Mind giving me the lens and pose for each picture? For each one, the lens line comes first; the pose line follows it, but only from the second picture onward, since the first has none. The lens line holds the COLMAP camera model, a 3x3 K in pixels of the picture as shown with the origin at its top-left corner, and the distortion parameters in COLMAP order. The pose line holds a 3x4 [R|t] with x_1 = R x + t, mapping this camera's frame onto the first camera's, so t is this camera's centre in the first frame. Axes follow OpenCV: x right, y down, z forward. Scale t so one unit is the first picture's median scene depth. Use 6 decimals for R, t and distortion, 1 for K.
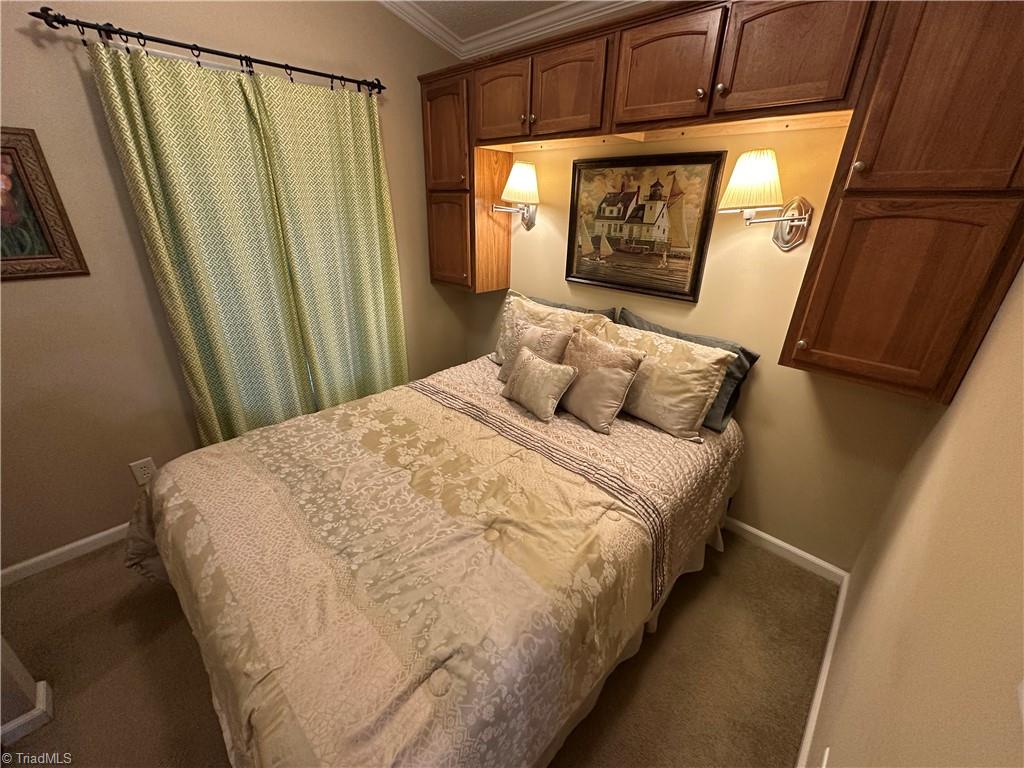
lens RADIAL K [[411.5, 0, 514.3], [0, 411.5, 384.8], [0, 0, 1]] dist [-0.003050, -0.000039]
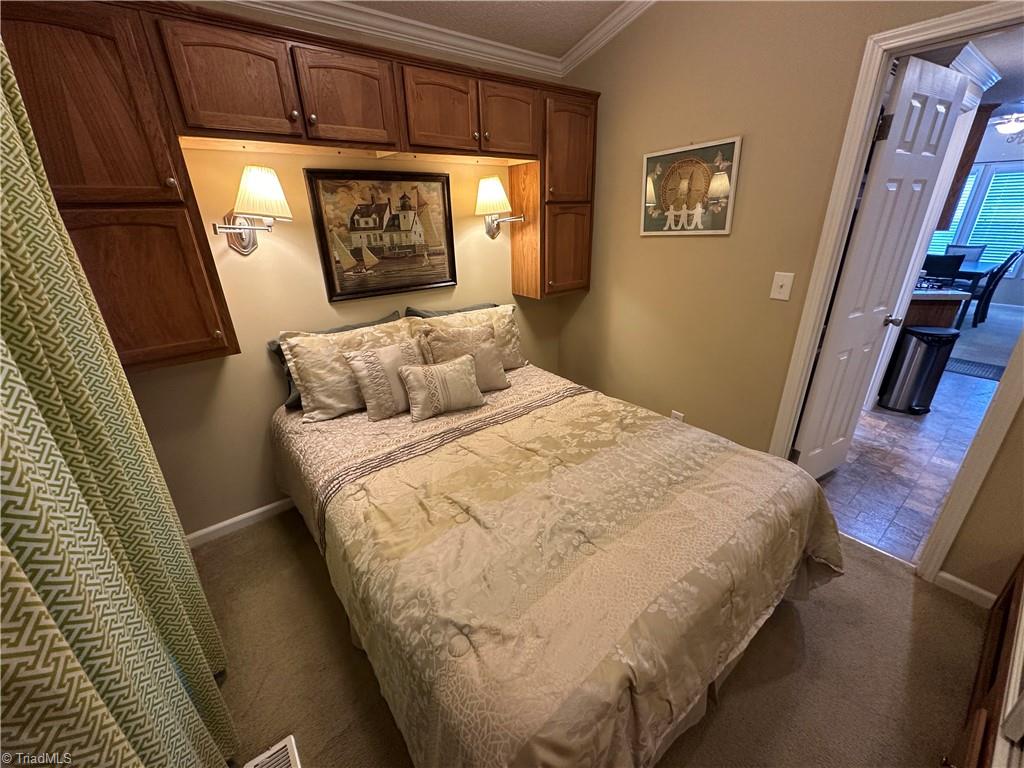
lens RADIAL K [[411.5, 0, 514.3], [0, 411.5, 384.8], [0, 0, 1]] dist [-0.003050, -0.000039]
pose [[0.141735, -0.403706, 0.903843, -0.855338], [0.426084, 0.849031, 0.312408, -0.257239], [-0.893512, 0.340834, 0.292350, 0.542885]]
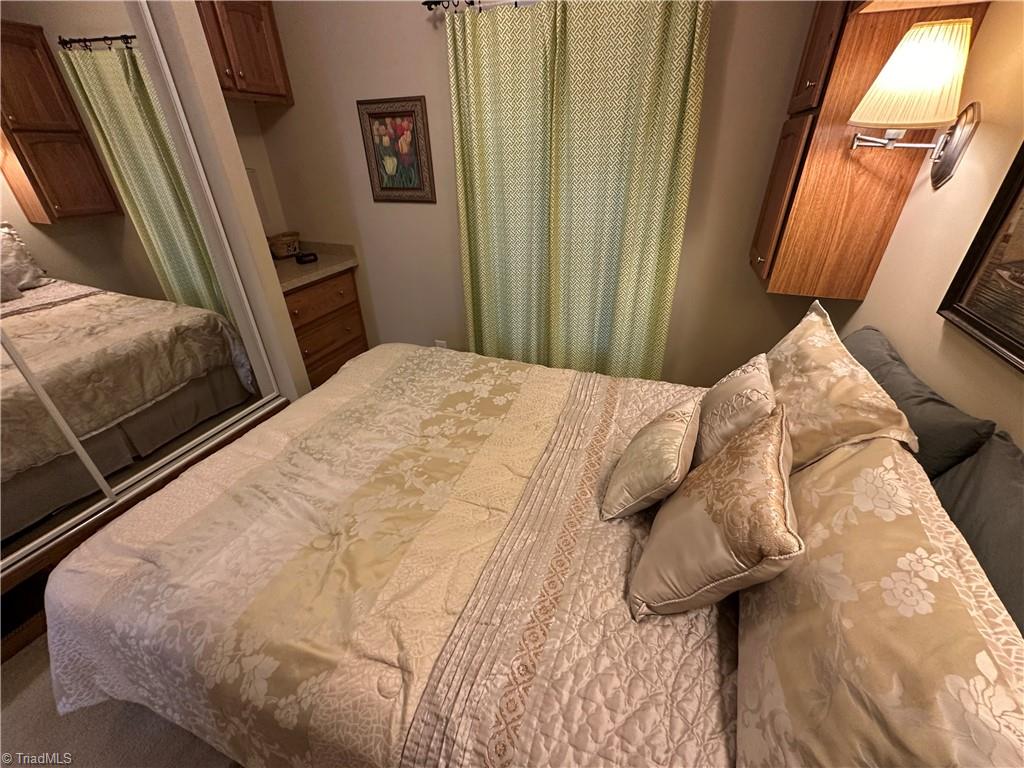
lens RADIAL K [[411.1, 0, 512.0], [0, 411.1, 384.0], [0, 0, 1]] dist [-0.003045, -0.000190]
pose [[0.387714, 0.433778, -0.813335, 0.402309], [-0.351645, 0.885229, 0.304494, -0.201863], [0.852071, 0.167949, 0.495751, 0.525285]]
